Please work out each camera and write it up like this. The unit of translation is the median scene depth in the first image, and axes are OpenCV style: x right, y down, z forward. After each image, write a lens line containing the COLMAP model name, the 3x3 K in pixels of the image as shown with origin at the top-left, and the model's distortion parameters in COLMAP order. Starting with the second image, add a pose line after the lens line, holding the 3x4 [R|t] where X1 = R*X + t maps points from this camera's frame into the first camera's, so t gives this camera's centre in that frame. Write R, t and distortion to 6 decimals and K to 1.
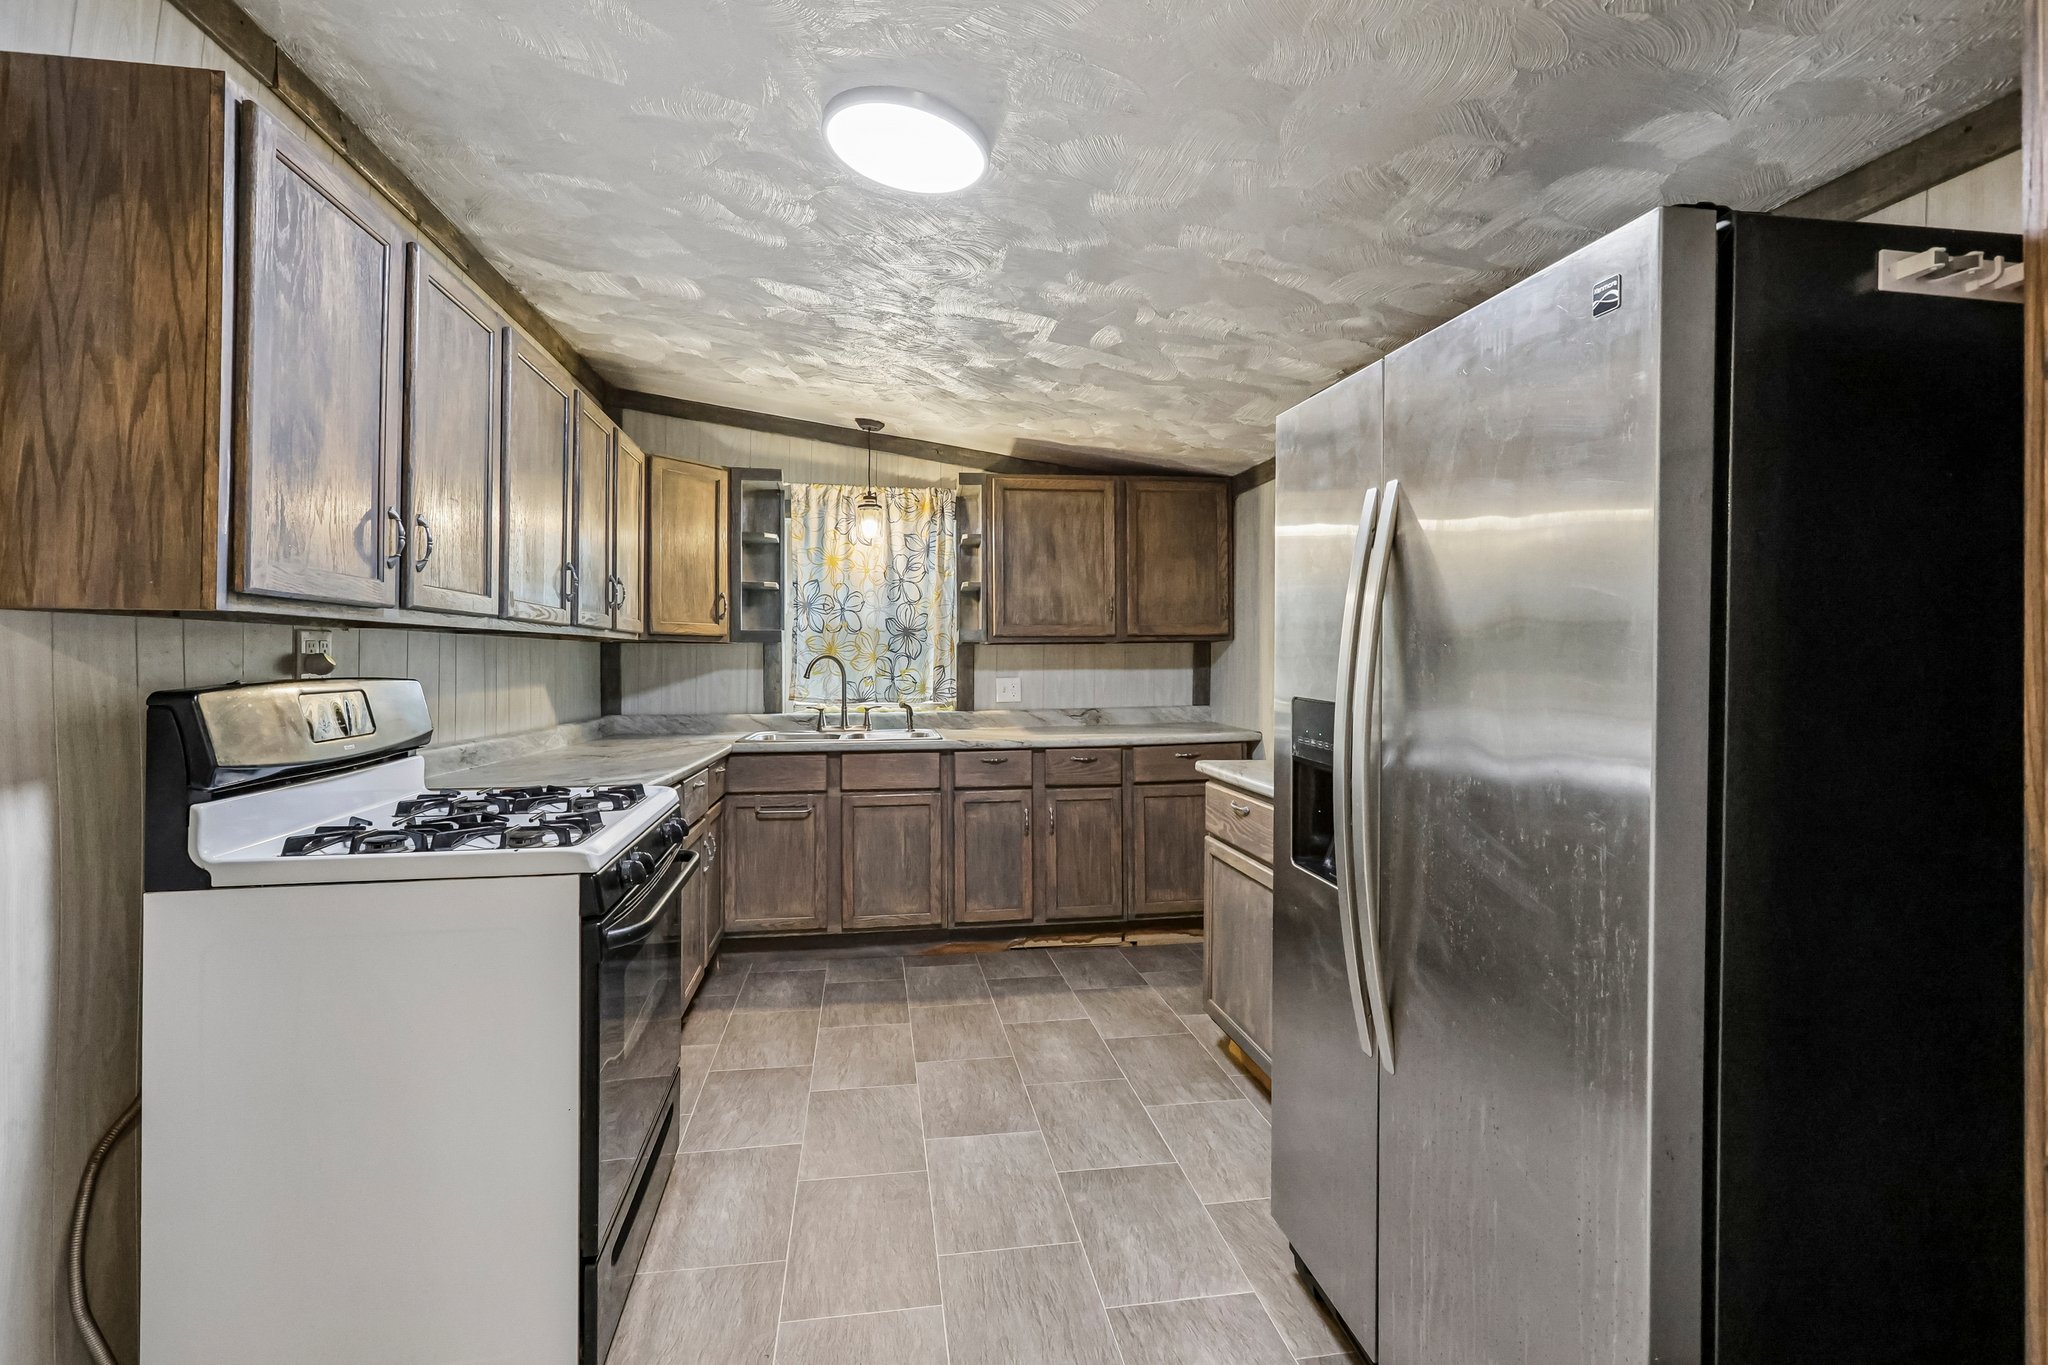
lens RADIAL K [[912.4, 0, 1020.8], [0, 912.4, 666.4], [0, 0, 1]] dist [0.000218, -0.001557]
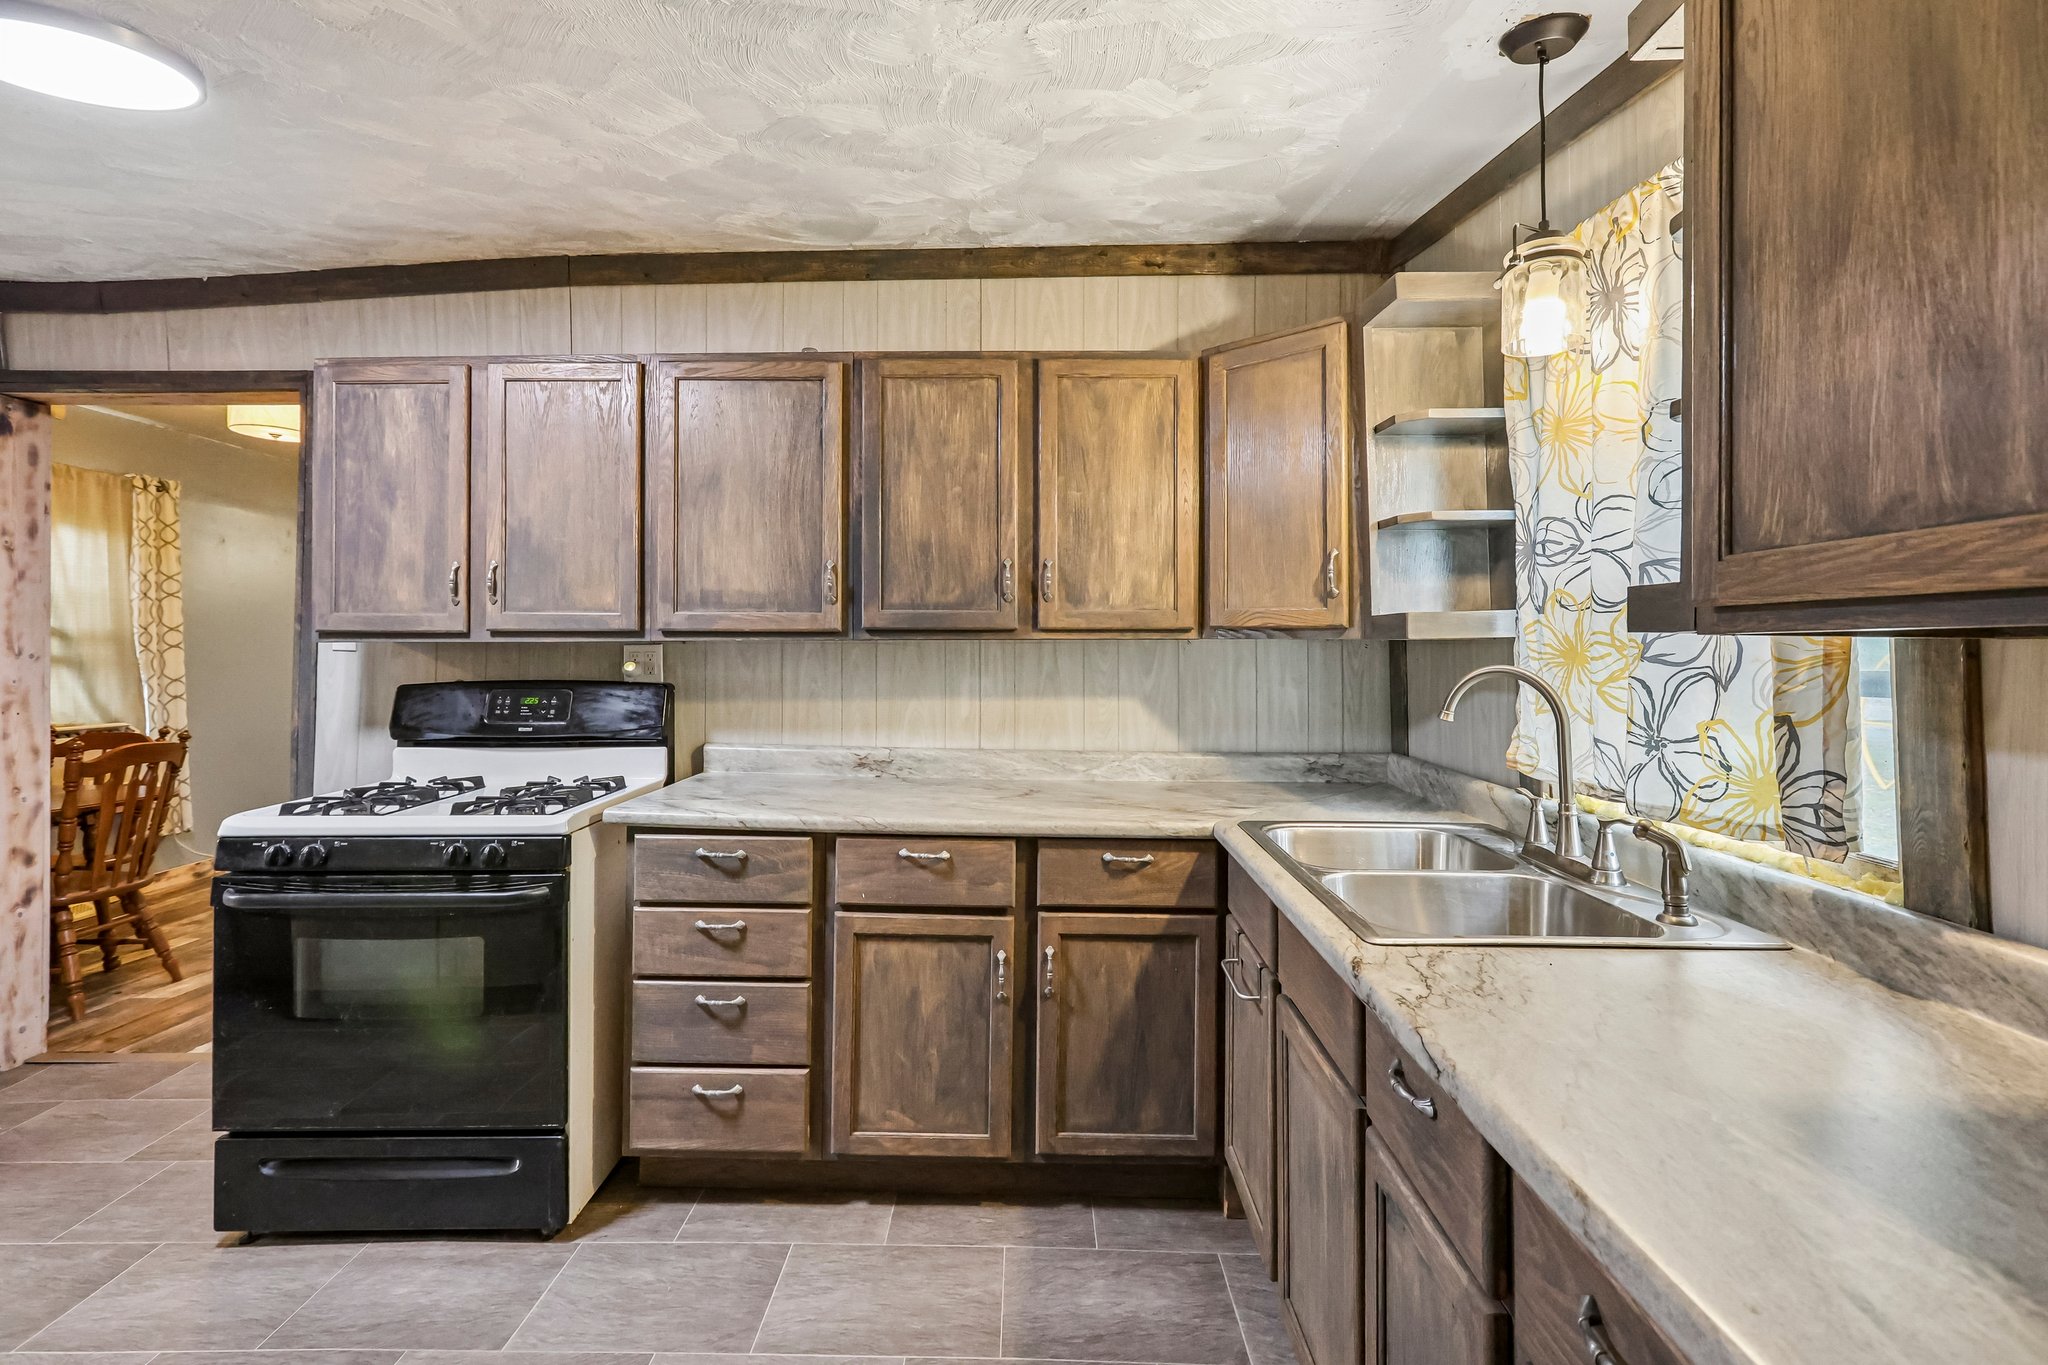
lens RADIAL K [[912.4, 0, 994.4], [0, 912.4, 628.2], [0, 0, 1]] dist [0.000218, -0.001557]
pose [[-0.173812, -0.016321, -0.984644, 0.290086], [-0.006915, 0.999858, -0.015352, -0.027506], [0.984755, 0.004141, -0.173900, 1.063103]]
